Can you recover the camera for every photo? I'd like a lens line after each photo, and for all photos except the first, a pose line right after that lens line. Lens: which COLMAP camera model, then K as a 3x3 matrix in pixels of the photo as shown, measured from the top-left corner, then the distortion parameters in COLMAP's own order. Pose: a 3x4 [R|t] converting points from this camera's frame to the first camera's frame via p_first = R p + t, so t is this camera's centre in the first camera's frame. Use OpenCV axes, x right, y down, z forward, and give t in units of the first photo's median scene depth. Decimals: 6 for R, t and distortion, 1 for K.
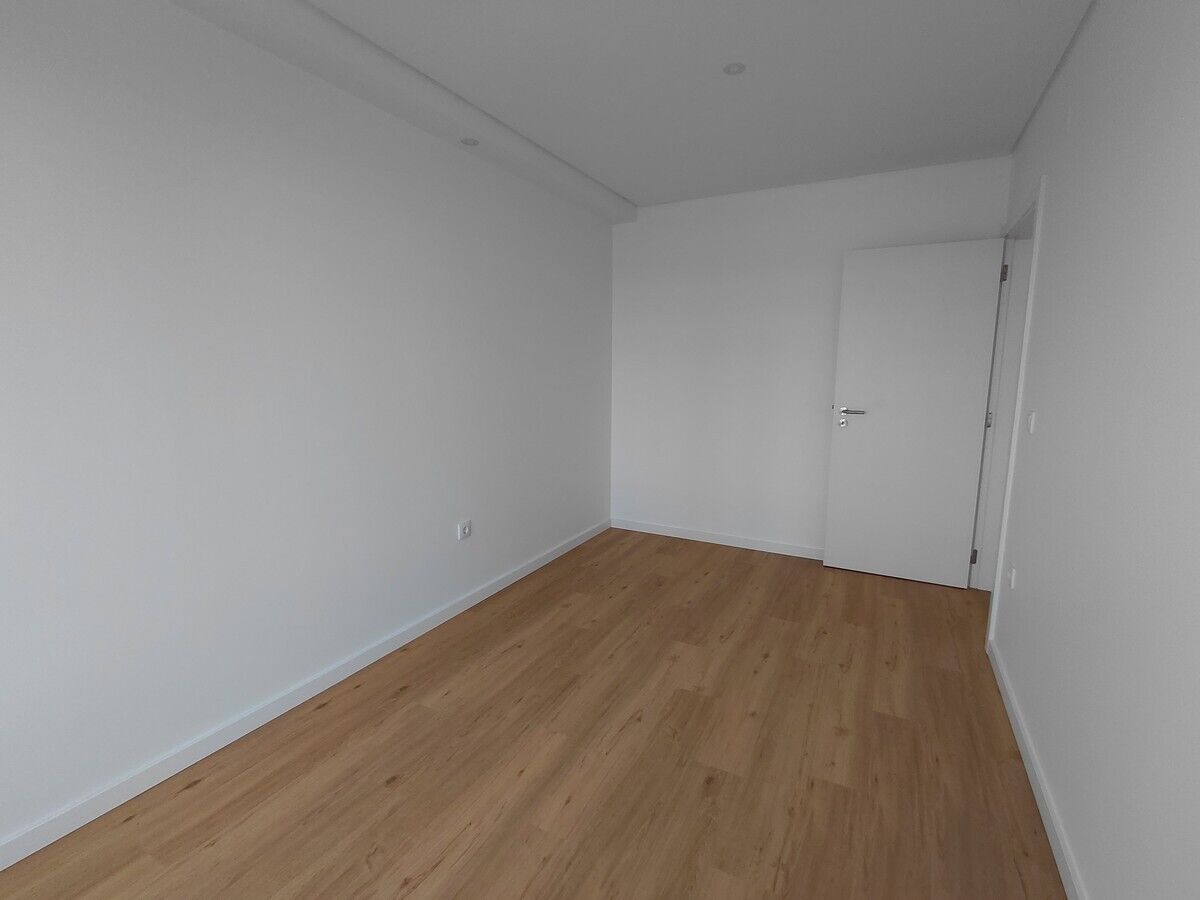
lens RADIAL K [[549.3, 0, 604.1], [0, 549.3, 448.7], [0, 0, 1]] dist [-0.003316, 0.000654]
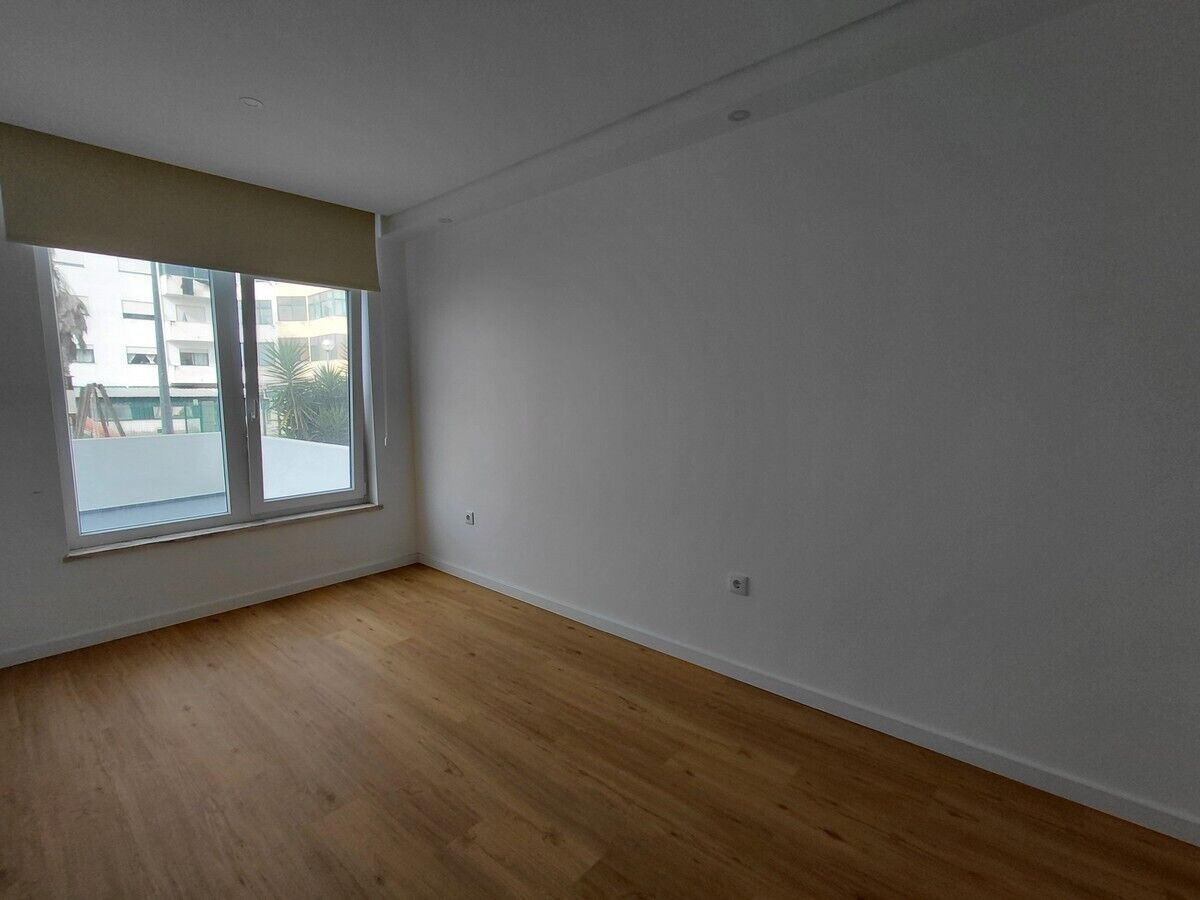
lens RADIAL K [[549.3, 0, 604.1], [0, 549.3, 448.7], [0, 0, 1]] dist [-0.003316, 0.000654]
pose [[-0.219465, 0.098665, -0.970618, 0.815166], [-0.143495, 0.980789, 0.132144, -0.195357], [0.965010, 0.168280, -0.201091, 1.284223]]
